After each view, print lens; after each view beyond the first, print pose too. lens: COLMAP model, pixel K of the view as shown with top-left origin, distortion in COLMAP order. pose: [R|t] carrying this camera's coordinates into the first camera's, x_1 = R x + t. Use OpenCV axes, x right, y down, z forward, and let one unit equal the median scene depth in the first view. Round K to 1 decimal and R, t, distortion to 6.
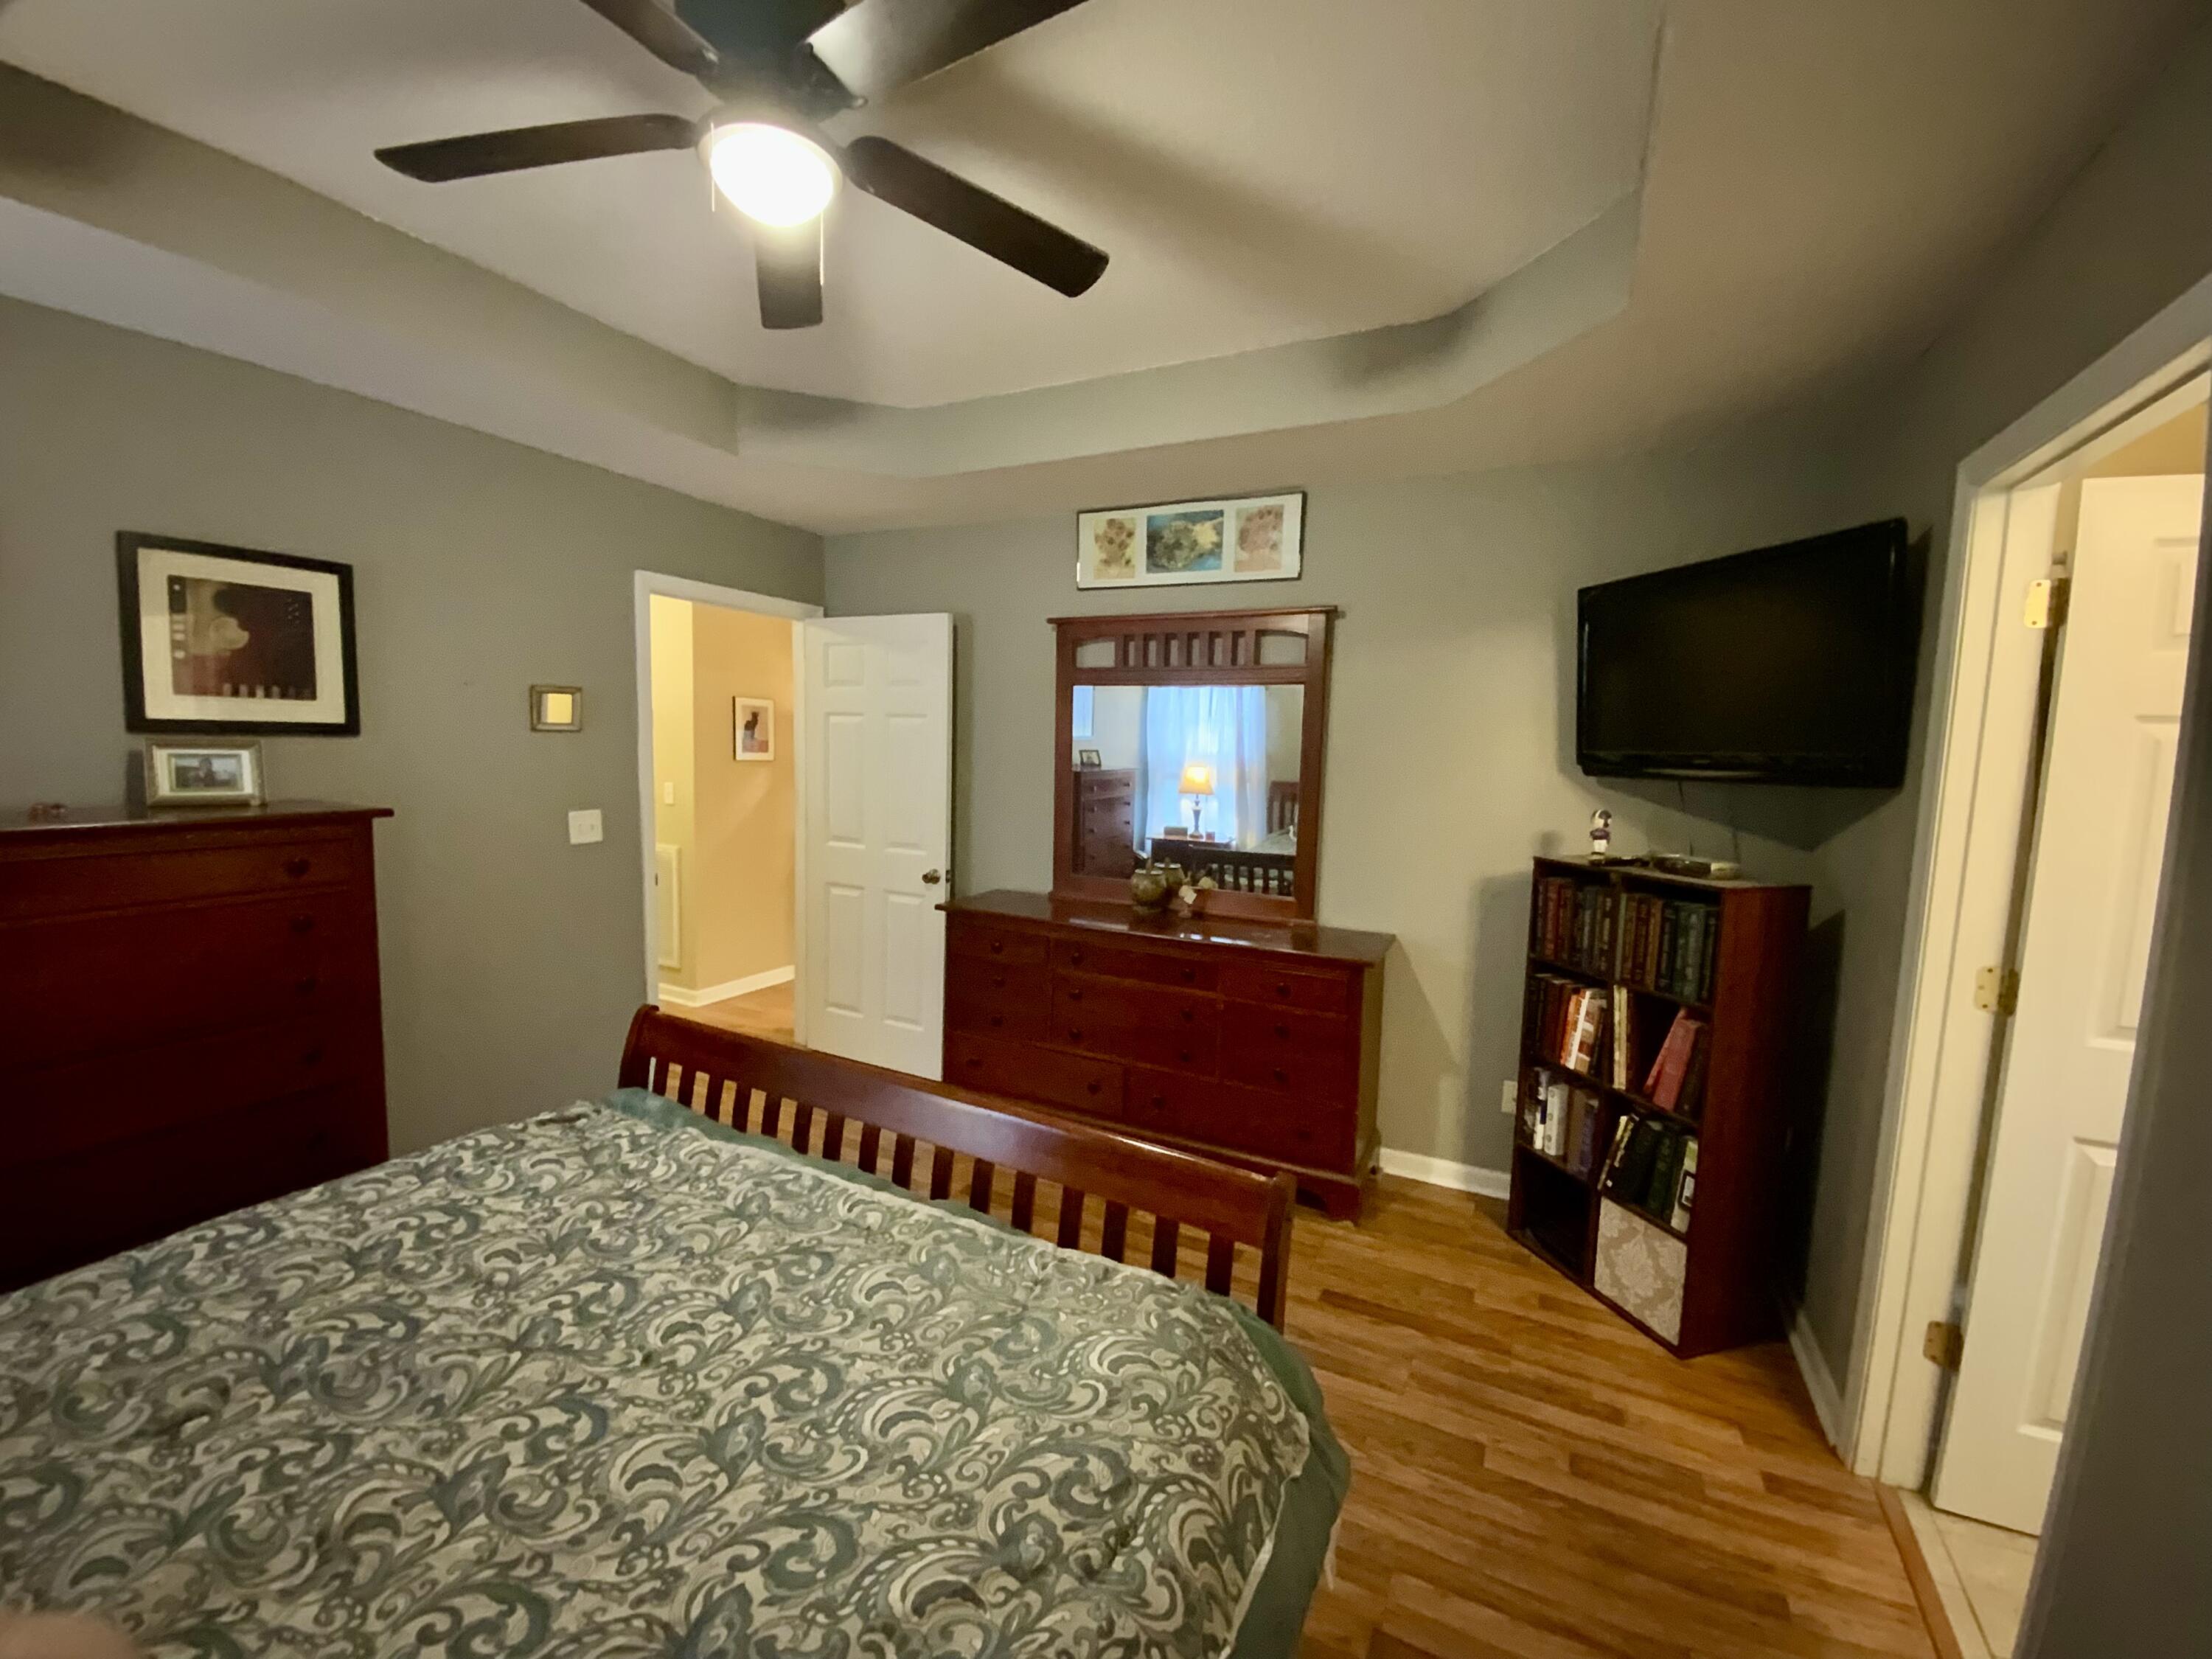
lens RADIAL K [[903.4, 0, 1106.4], [0, 903.4, 830.9], [0, 0, 1]] dist [0.002222, -0.000884]
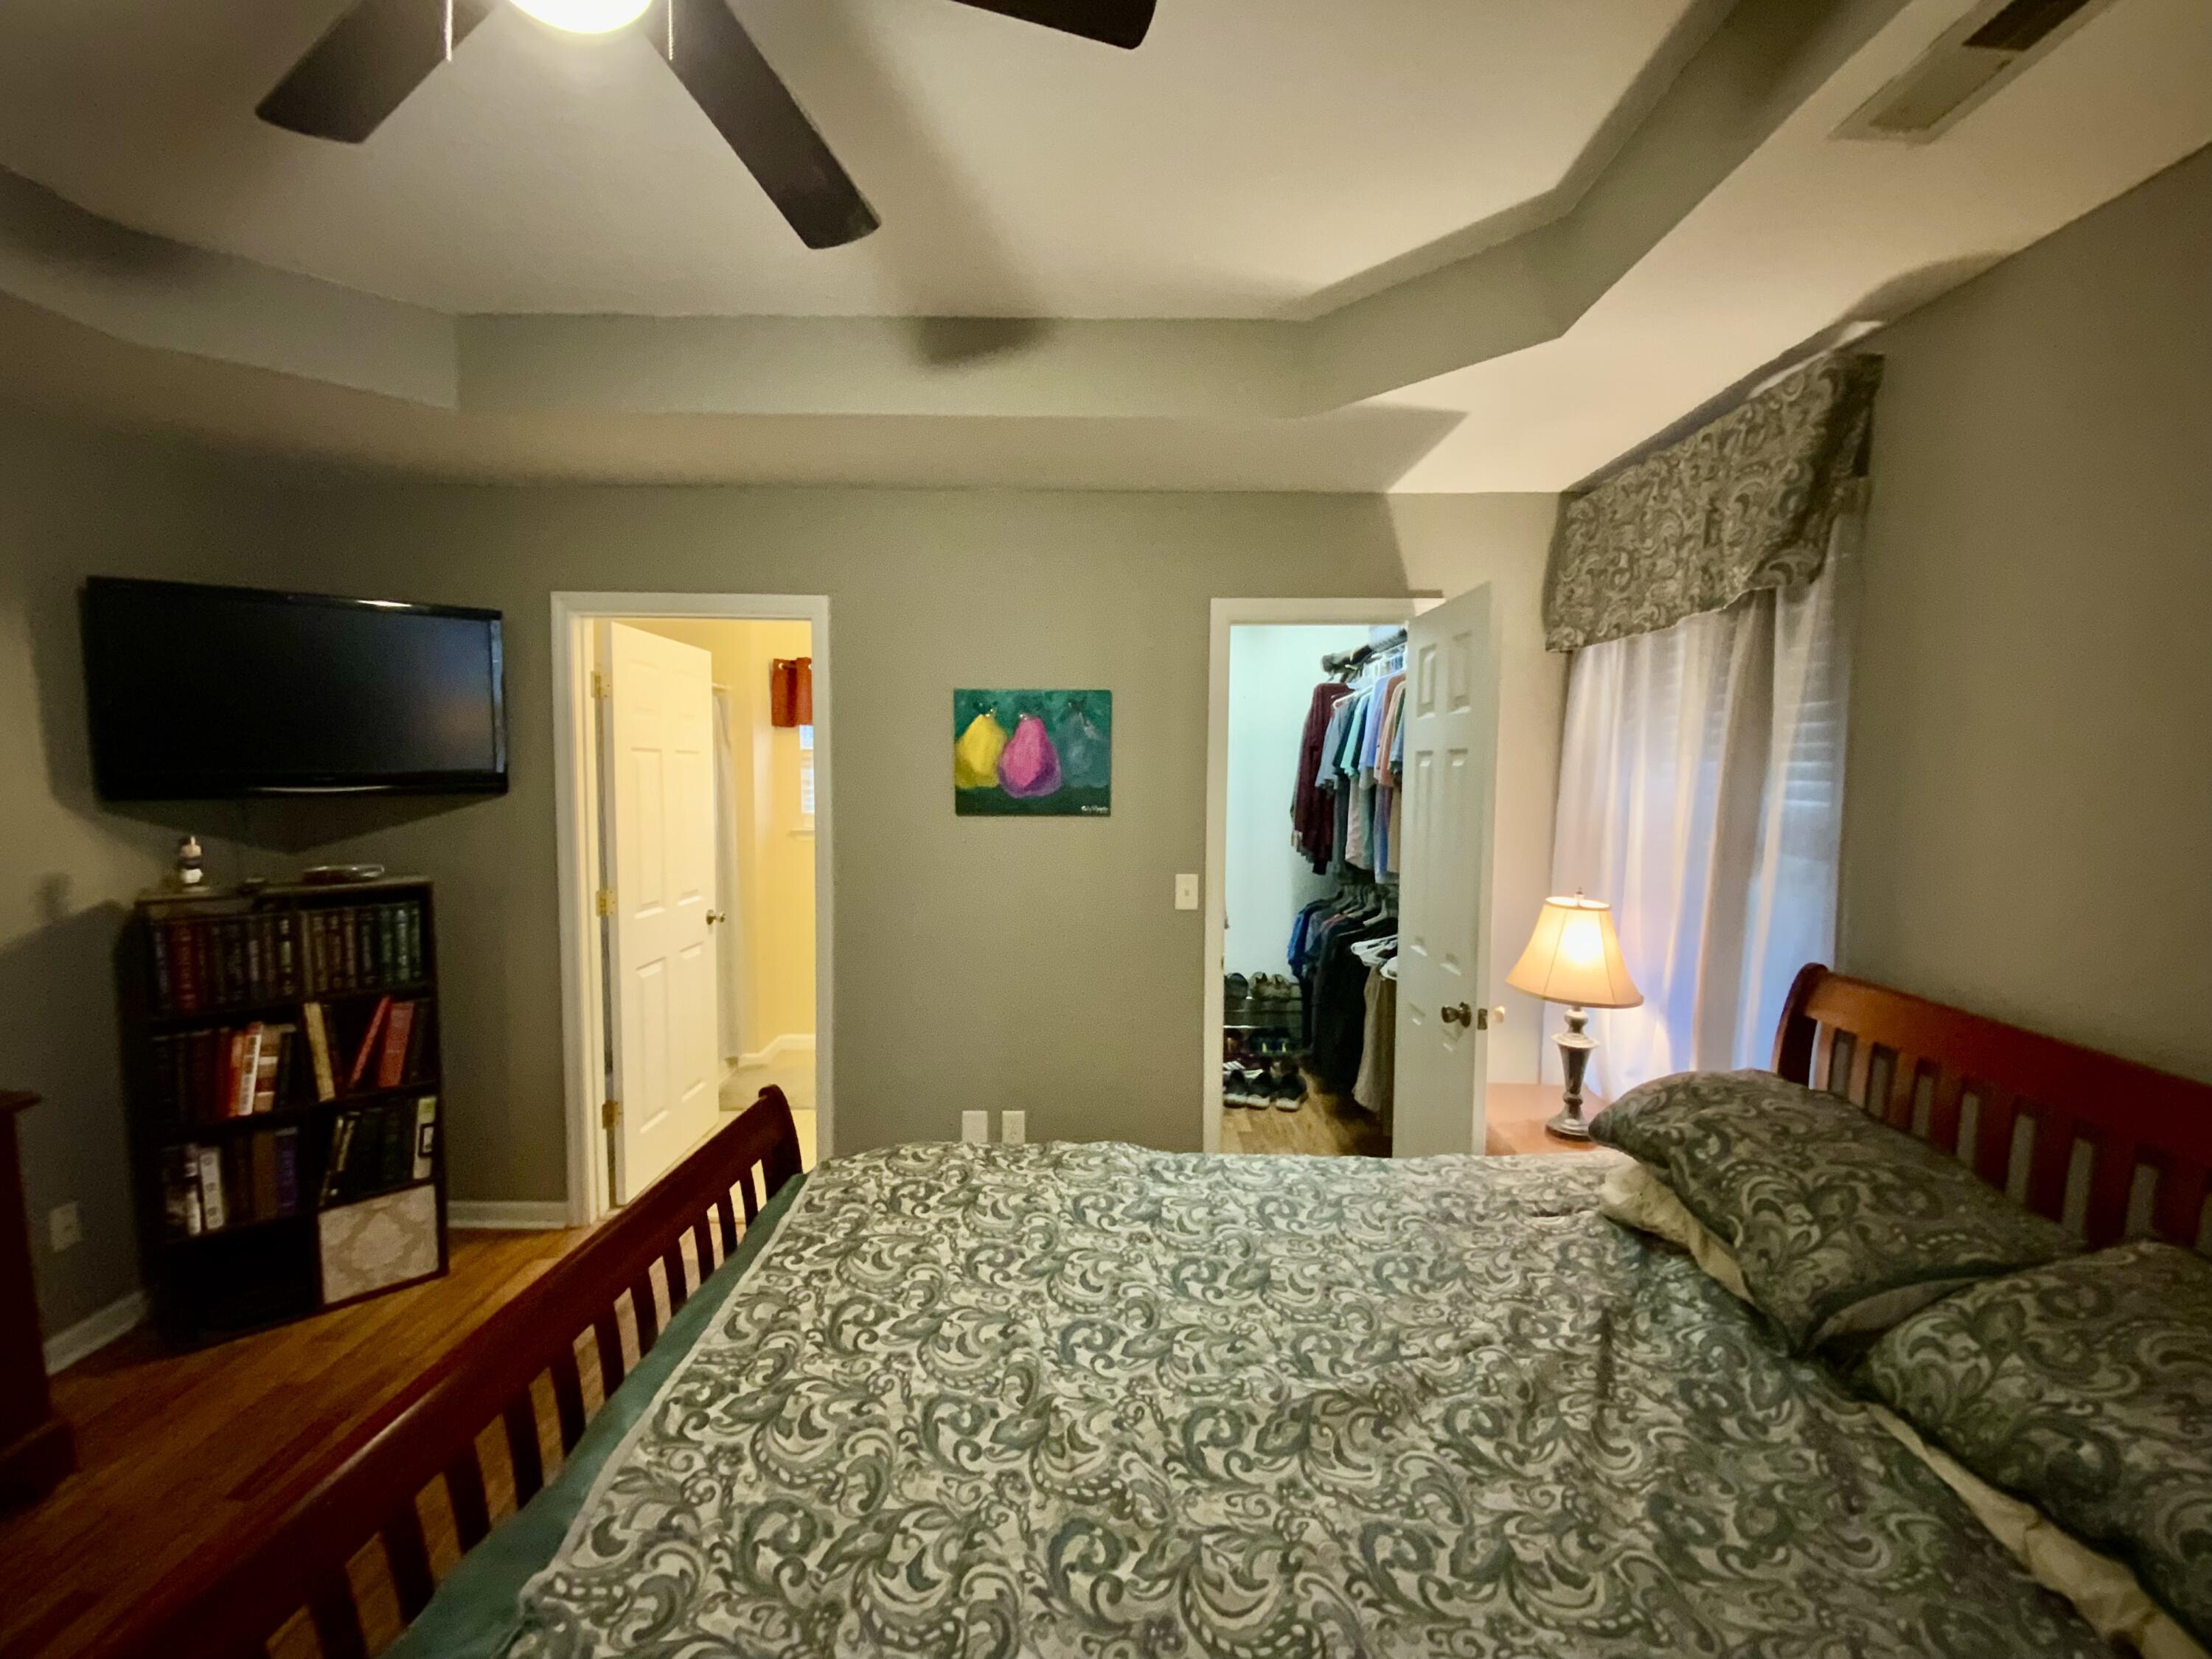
lens RADIAL K [[903.4, 0, 1105.1], [0, 903.4, 827.2], [0, 0, 1]] dist [0.002222, -0.000884]
pose [[-0.435036, -0.088378, 0.896065, -0.705919], [0.070214, 0.988811, 0.131614, -0.093145], [-0.897671, 0.120173, -0.423963, 0.598180]]
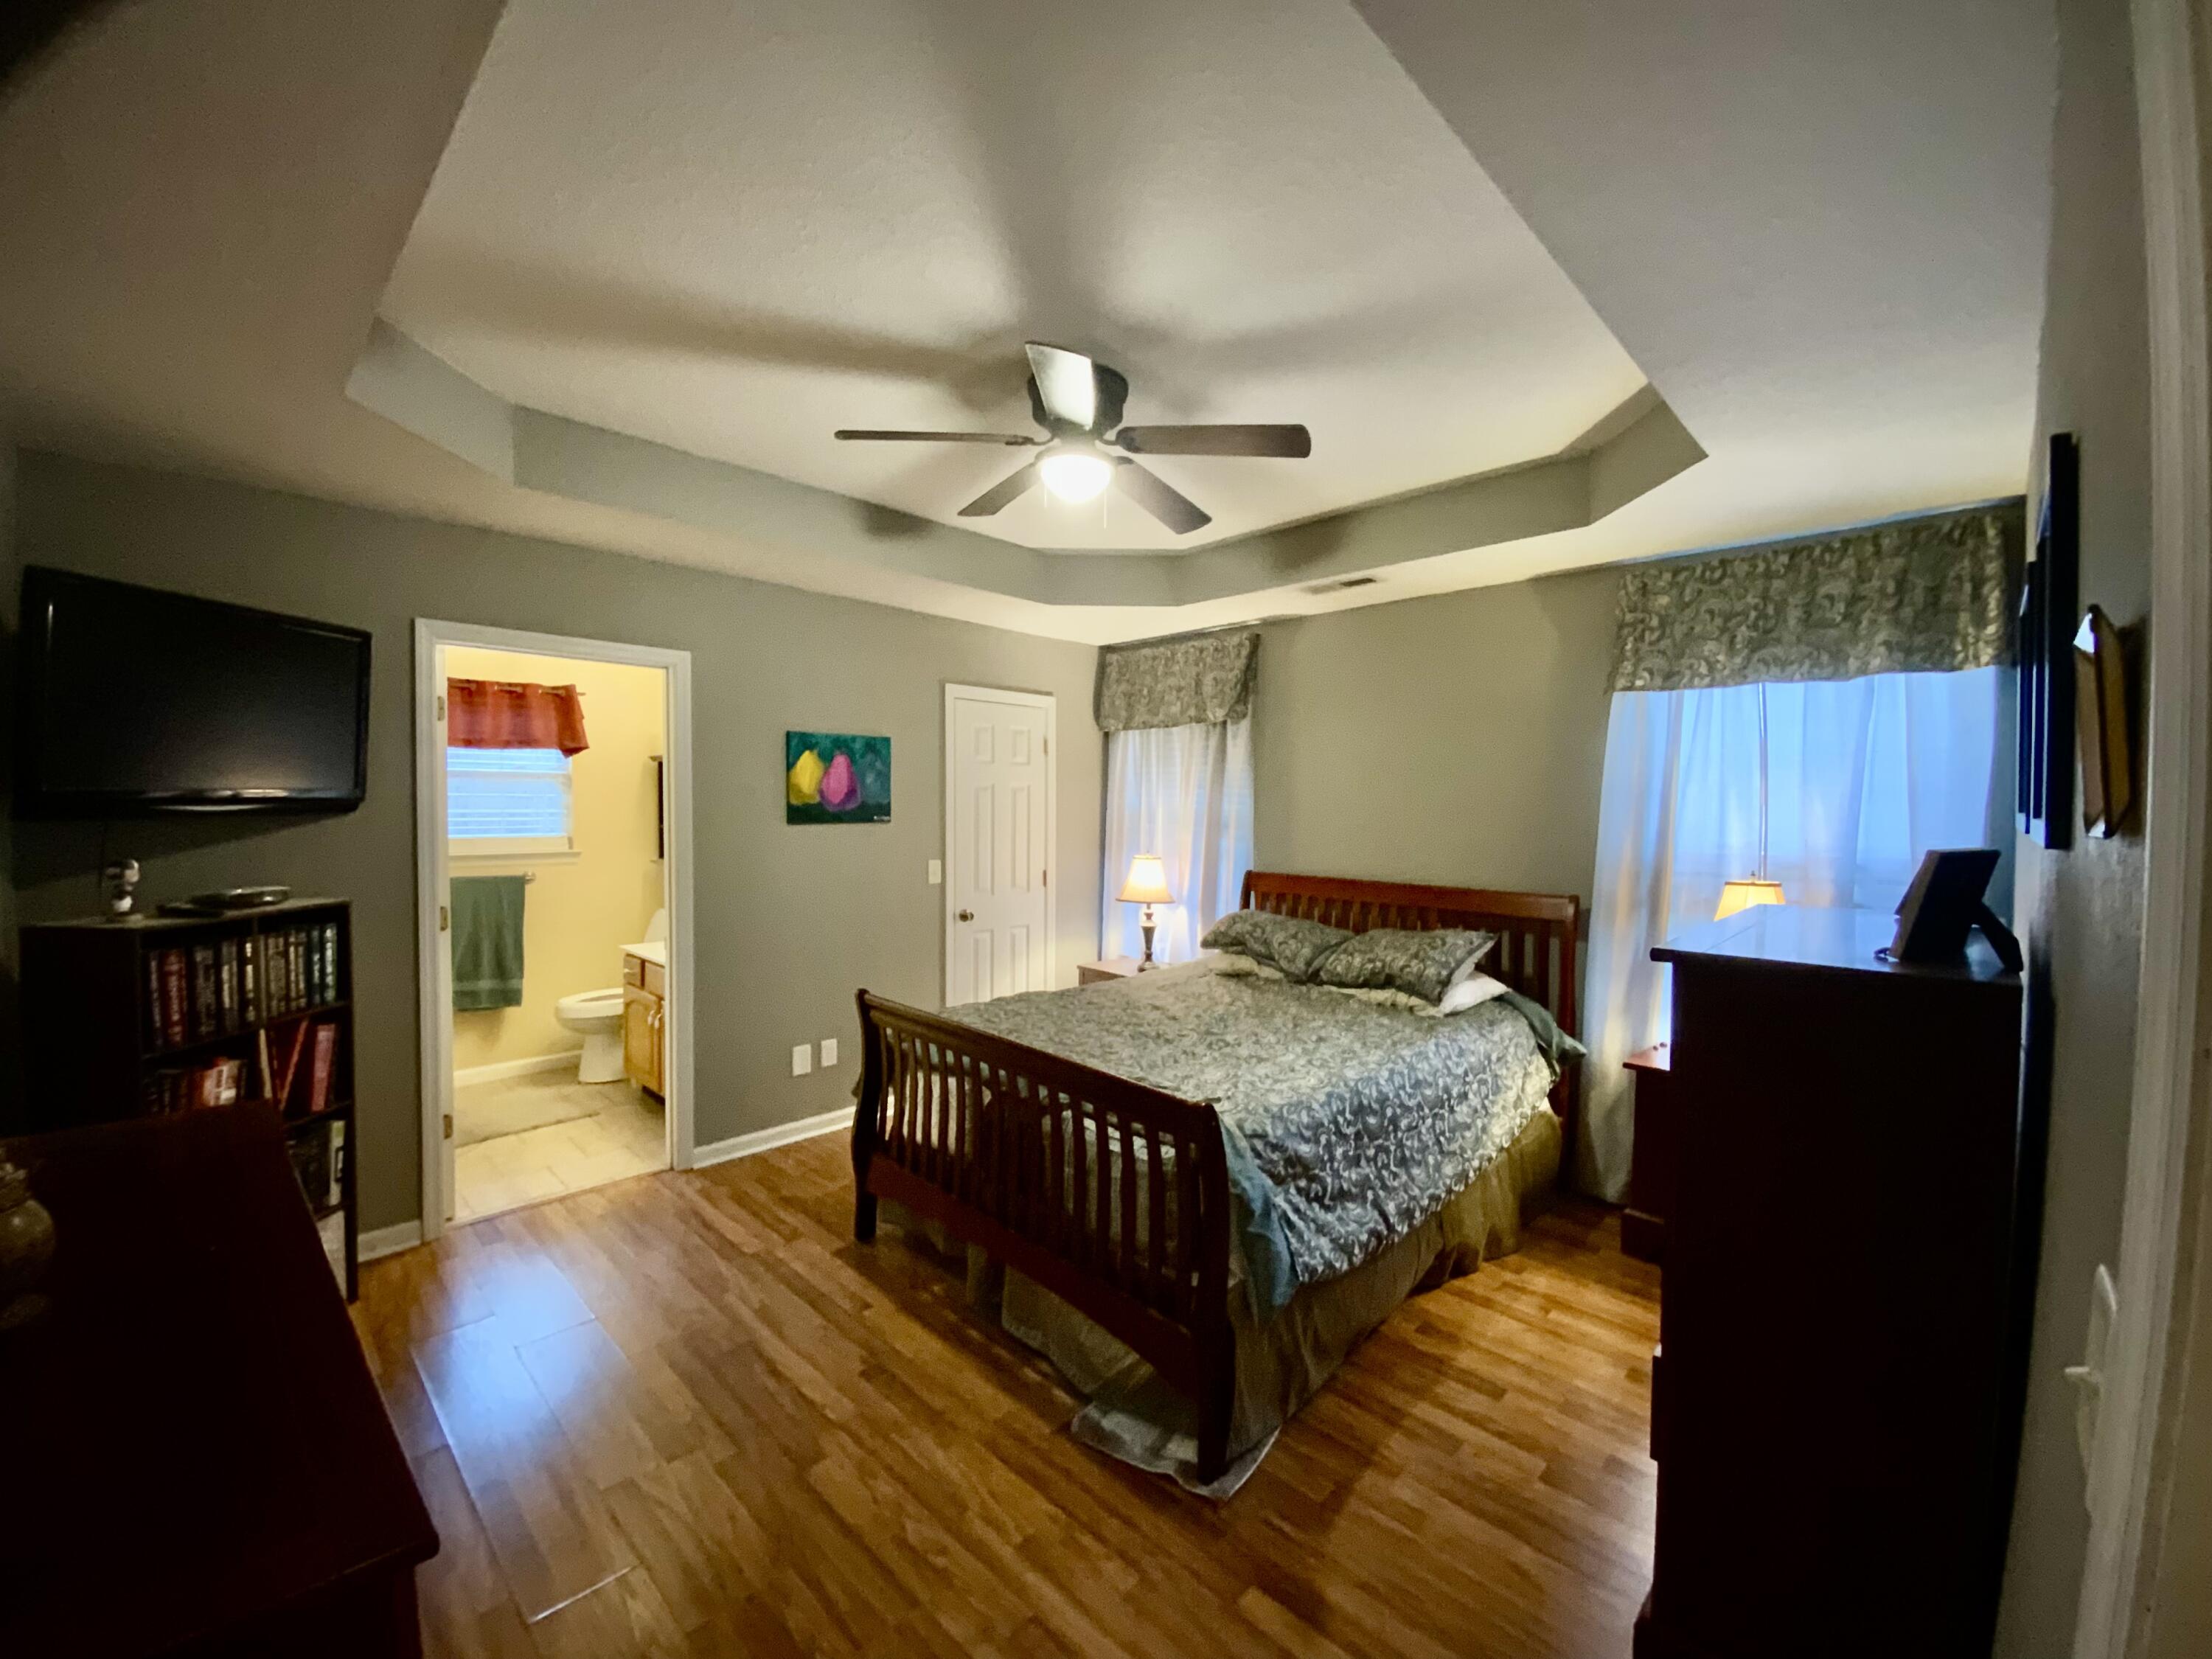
lens RADIAL K [[903.4, 0, 1120.0], [0, 903.4, 821.6], [0, 0, 1]] dist [0.002222, -0.000884]
pose [[-0.957267, -0.041492, 0.286215, -0.578274], [-0.005481, 0.992080, 0.125489, -0.174732], [-0.289155, 0.118558, -0.949912, 1.609374]]
